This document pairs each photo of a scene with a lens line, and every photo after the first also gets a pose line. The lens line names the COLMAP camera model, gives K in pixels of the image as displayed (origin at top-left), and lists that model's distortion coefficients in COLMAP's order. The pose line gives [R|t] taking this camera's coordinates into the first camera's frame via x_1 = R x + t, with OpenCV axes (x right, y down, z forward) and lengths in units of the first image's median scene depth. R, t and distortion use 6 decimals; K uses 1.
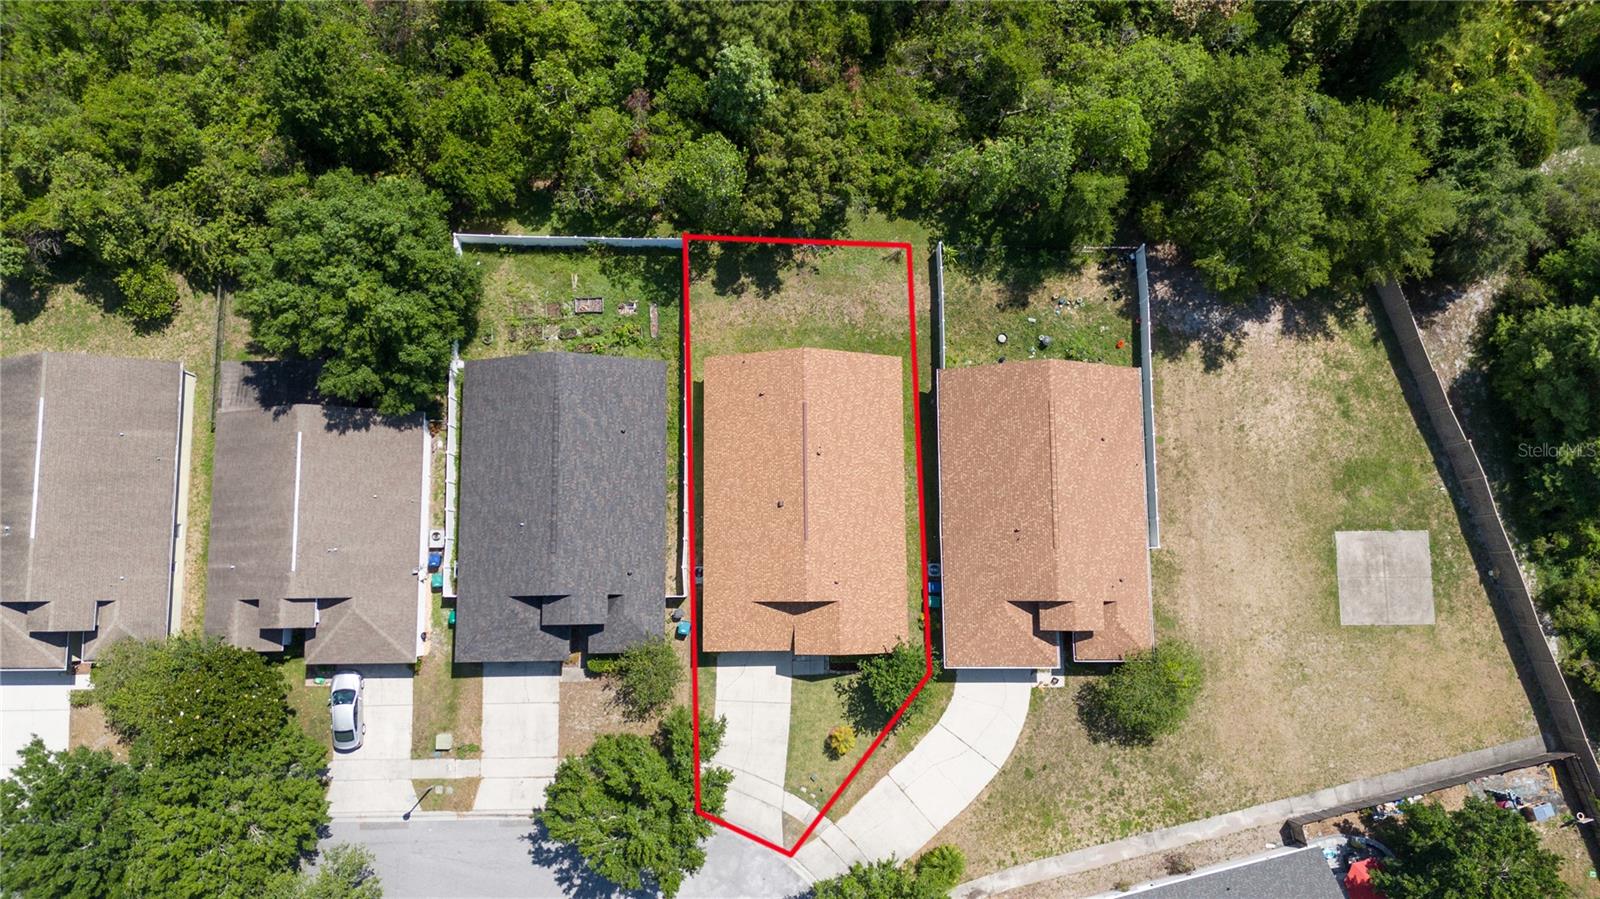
lens RADIAL K [[1155.8, 0, 800.0], [0, 1155.8, 449.5], [0, 0, 1]] dist [0.066927, -0.063348]
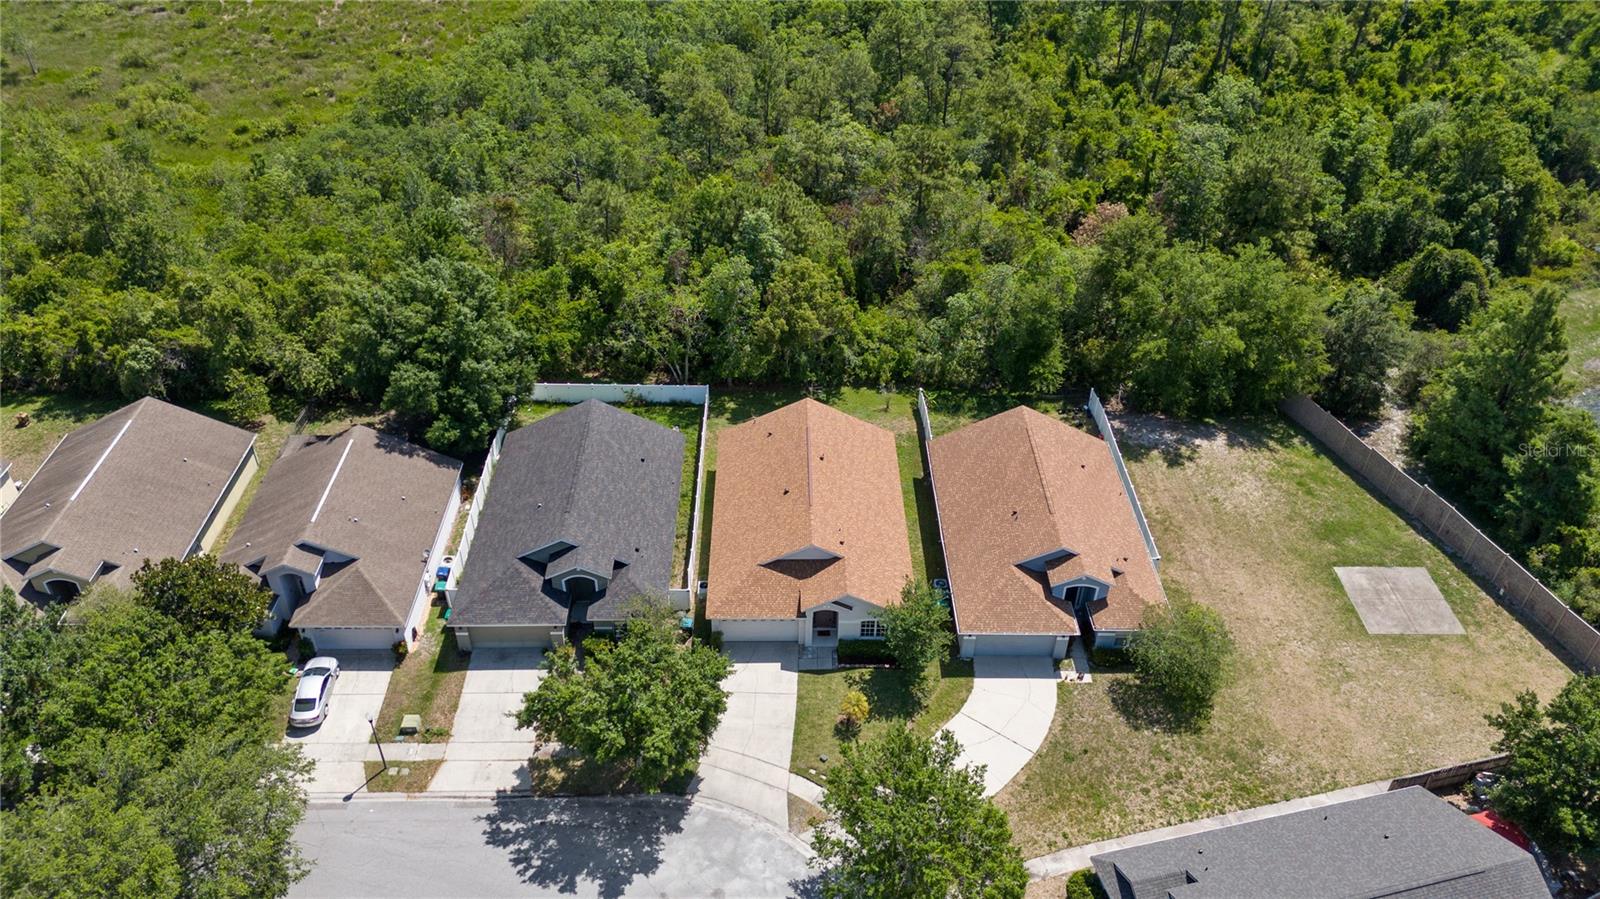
lens RADIAL K [[1155.8, 0, 800.0], [0, 1155.8, 449.5], [0, 0, 1]] dist [0.066927, -0.063348]
pose [[0.999977, -0.006764, 0.001099, -0.005192], [0.005558, 0.706817, -0.707375, 0.734796], [0.004008, 0.707364, 0.706838, 0.215081]]
